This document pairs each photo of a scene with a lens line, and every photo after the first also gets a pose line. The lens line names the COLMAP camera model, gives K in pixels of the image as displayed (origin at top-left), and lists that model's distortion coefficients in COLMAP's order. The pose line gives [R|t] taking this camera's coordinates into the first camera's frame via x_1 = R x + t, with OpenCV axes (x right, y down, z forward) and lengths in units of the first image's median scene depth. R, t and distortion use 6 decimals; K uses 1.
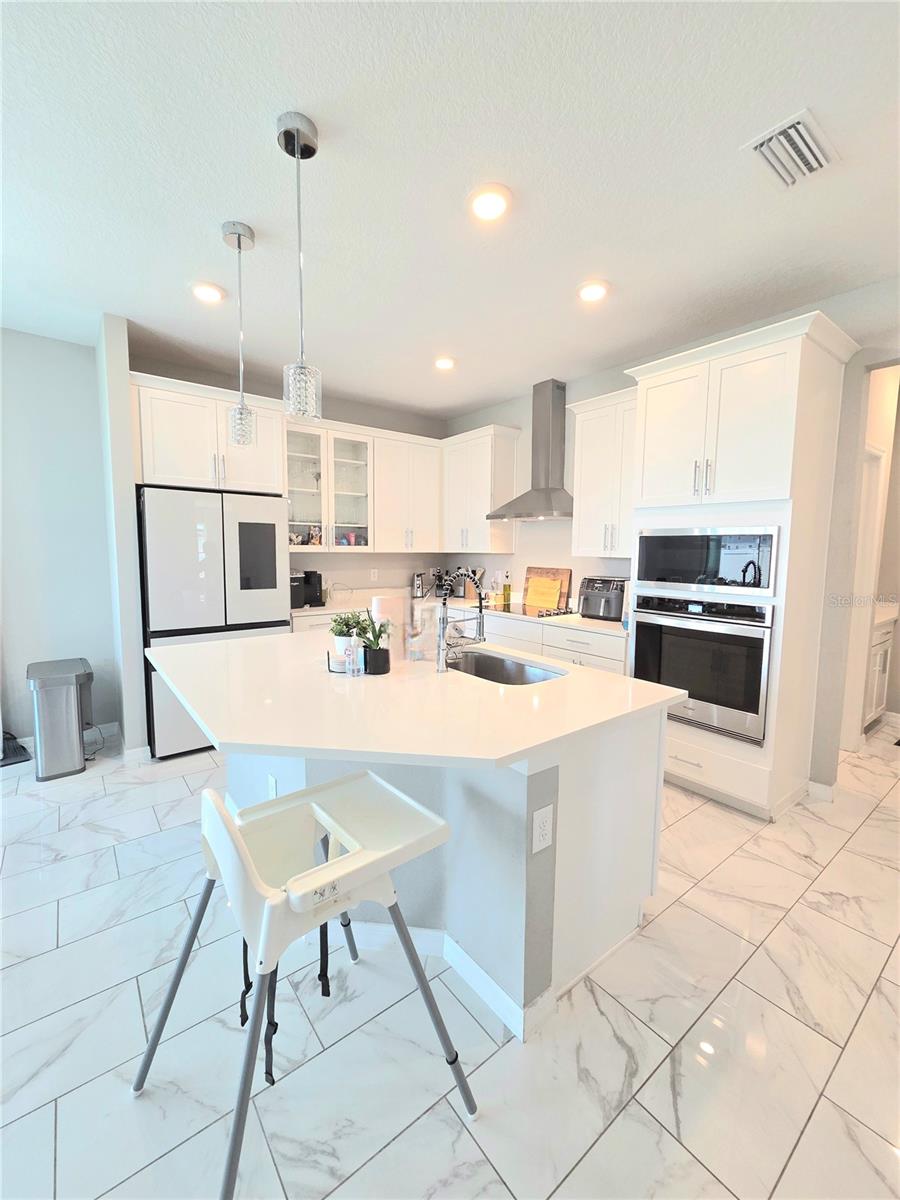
lens RADIAL K [[489.8, 0, 446.1], [0, 489.8, 594.5], [0, 0, 1]] dist [0.008544, -0.005049]
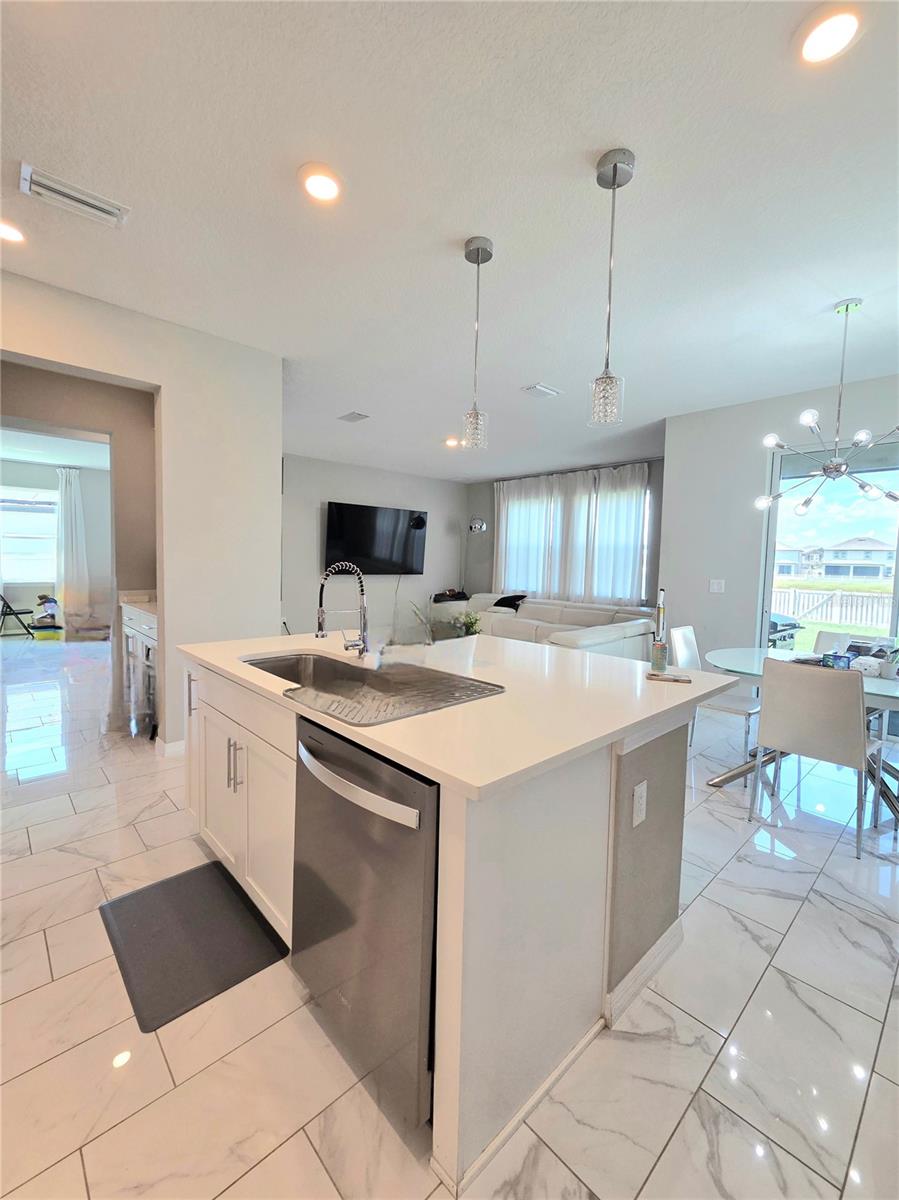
lens RADIAL K [[503.0, 0, 446.0], [0, 503.0, 592.8], [0, 0, 1]] dist [-0.000513, -0.000435]
pose [[-0.995720, -0.024466, -0.089124, -0.046852], [-0.038515, 0.986446, 0.159500, -0.086438], [0.084014, 0.162250, -0.983167, 1.118985]]
